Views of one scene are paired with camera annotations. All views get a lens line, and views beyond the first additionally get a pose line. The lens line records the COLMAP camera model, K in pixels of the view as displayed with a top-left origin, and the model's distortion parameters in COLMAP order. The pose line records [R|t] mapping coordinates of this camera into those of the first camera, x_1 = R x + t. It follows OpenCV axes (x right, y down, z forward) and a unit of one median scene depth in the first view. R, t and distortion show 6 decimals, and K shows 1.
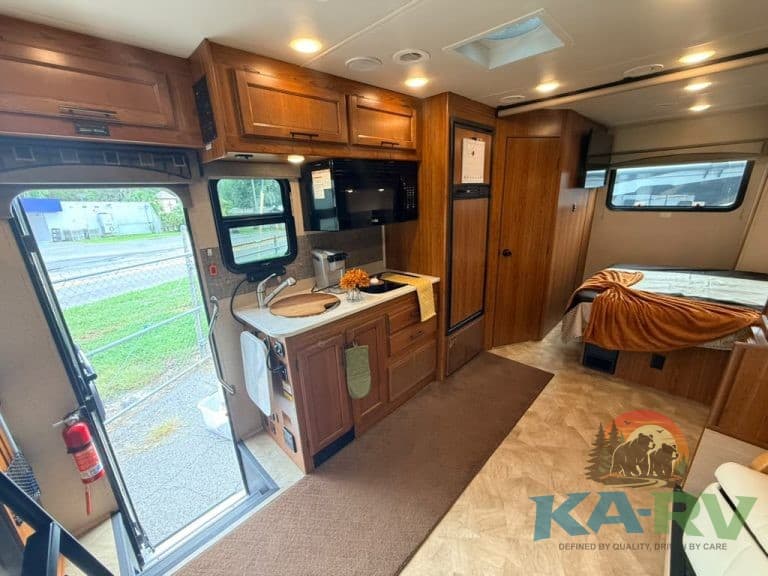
lens RADIAL K [[305.4, 0, 384.0], [0, 305.4, 288.0], [0, 0, 1]] dist [-0.002193, 0.000186]
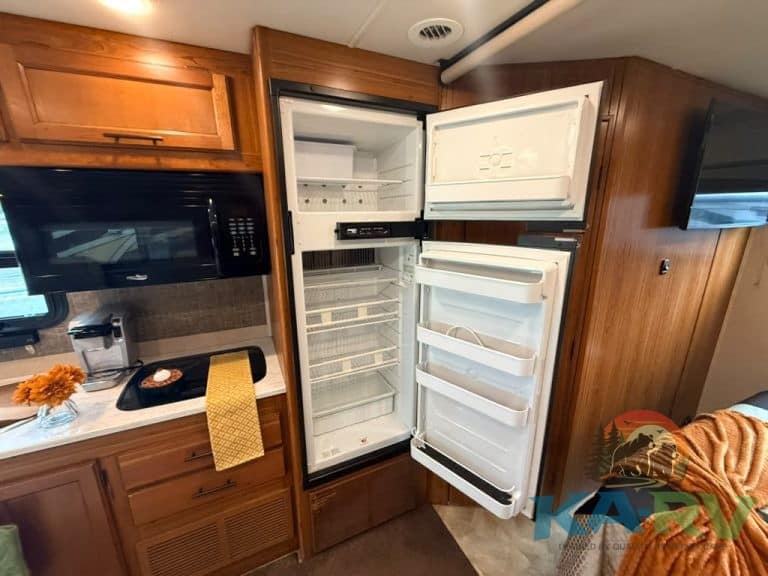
lens RADIAL K [[305.4, 0, 384.0], [0, 305.4, 288.0], [0, 0, 1]] dist [-0.002193, 0.000186]
pose [[0.937748, 0.116146, -0.327321, 0.516086], [-0.131659, 0.990965, -0.025560, -0.220986], [0.321395, 0.067064, 0.944568, 0.556448]]
